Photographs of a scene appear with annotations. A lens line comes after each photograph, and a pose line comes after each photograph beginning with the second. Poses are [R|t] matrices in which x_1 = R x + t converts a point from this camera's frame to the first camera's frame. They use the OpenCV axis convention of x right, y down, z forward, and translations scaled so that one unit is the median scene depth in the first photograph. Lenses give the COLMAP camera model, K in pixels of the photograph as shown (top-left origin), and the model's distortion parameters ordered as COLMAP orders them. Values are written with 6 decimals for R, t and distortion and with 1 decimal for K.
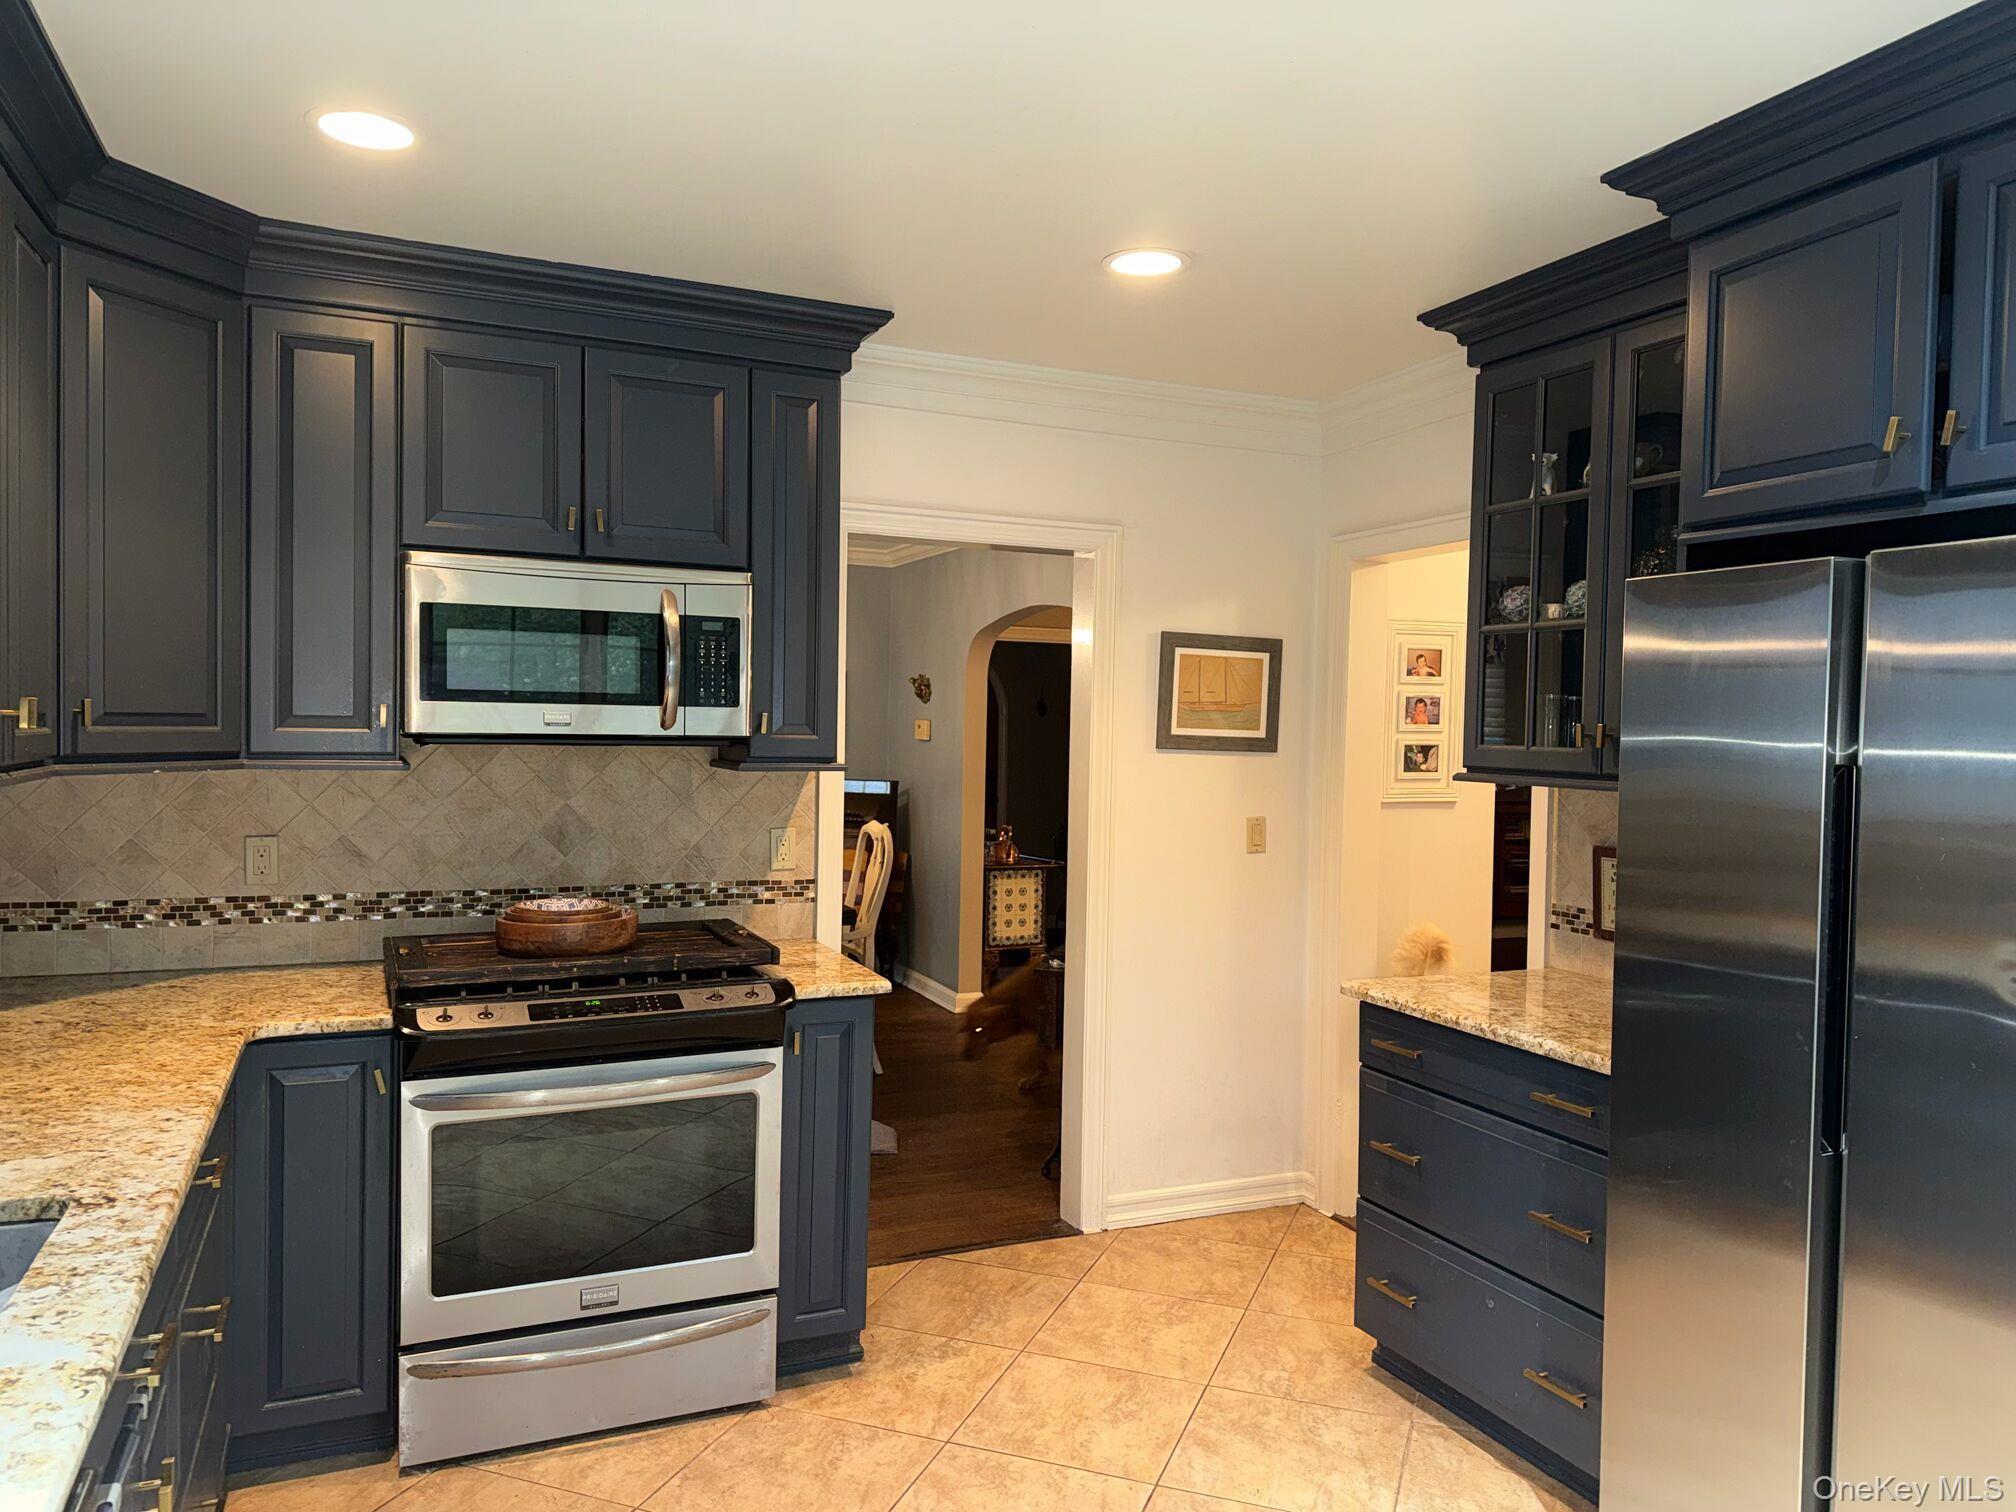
lens RADIAL K [[1386.3, 0, 1008.0], [0, 1386.3, 756.0], [0, 0, 1]] dist [0.077381, -0.118423]
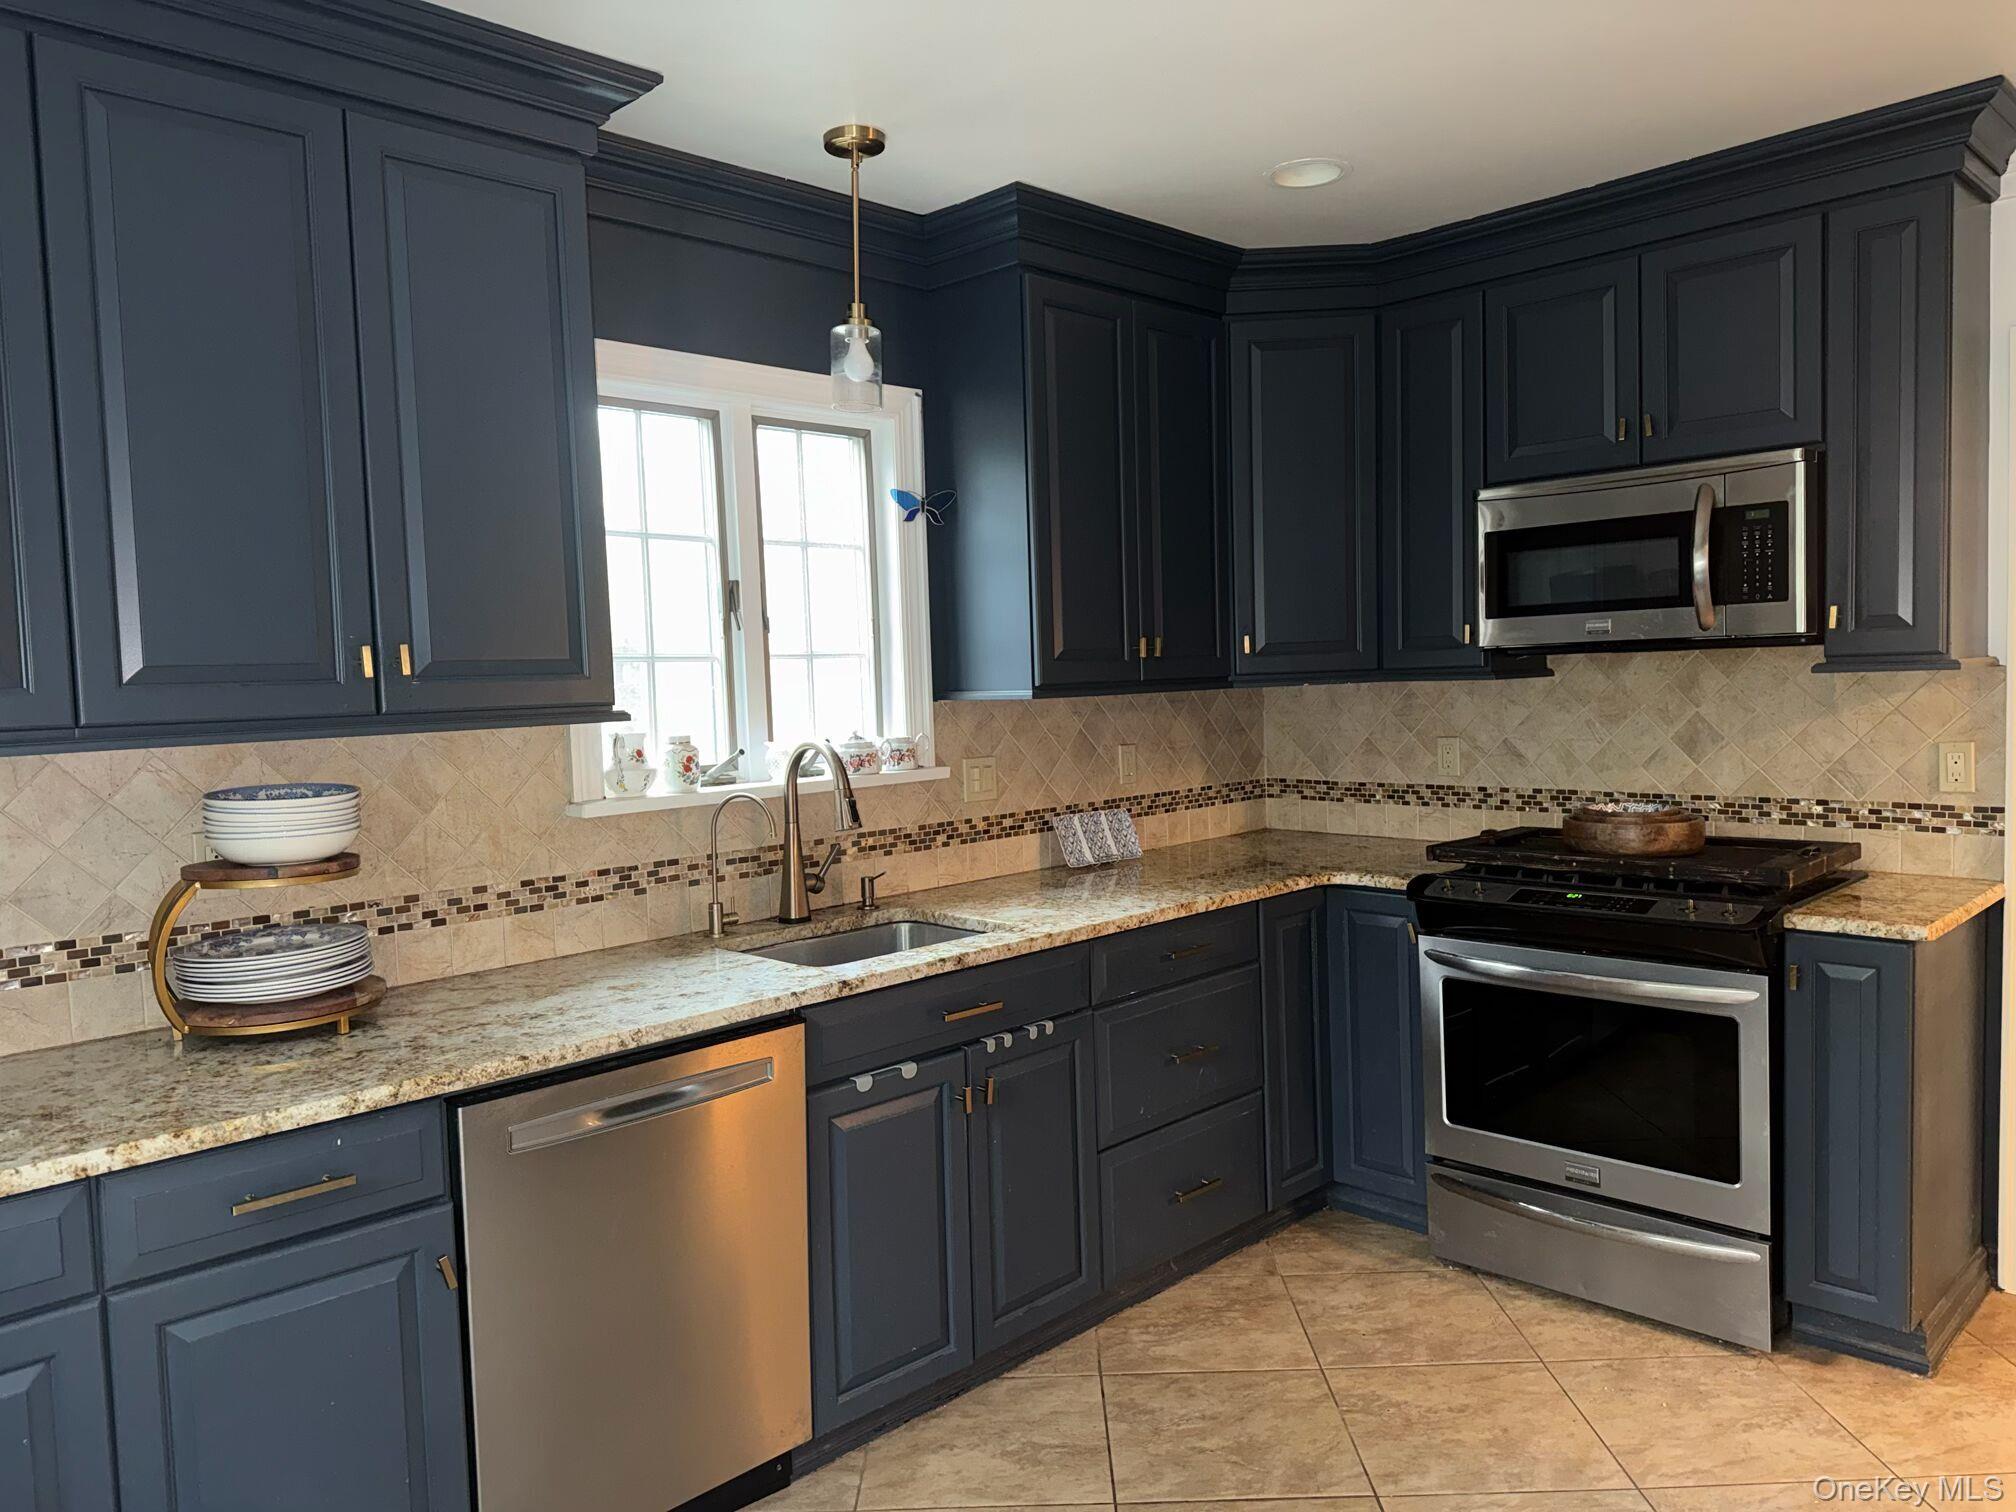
lens RADIAL K [[1386.3, 0, 1008.0], [0, 1386.3, 756.0], [0, 0, 1]] dist [0.077381, -0.118423]
pose [[0.333439, 0.026505, -0.942399, 0.480378], [0.018971, 0.999214, 0.034815, 0.022936], [0.942581, -0.029487, 0.332674, 0.217911]]
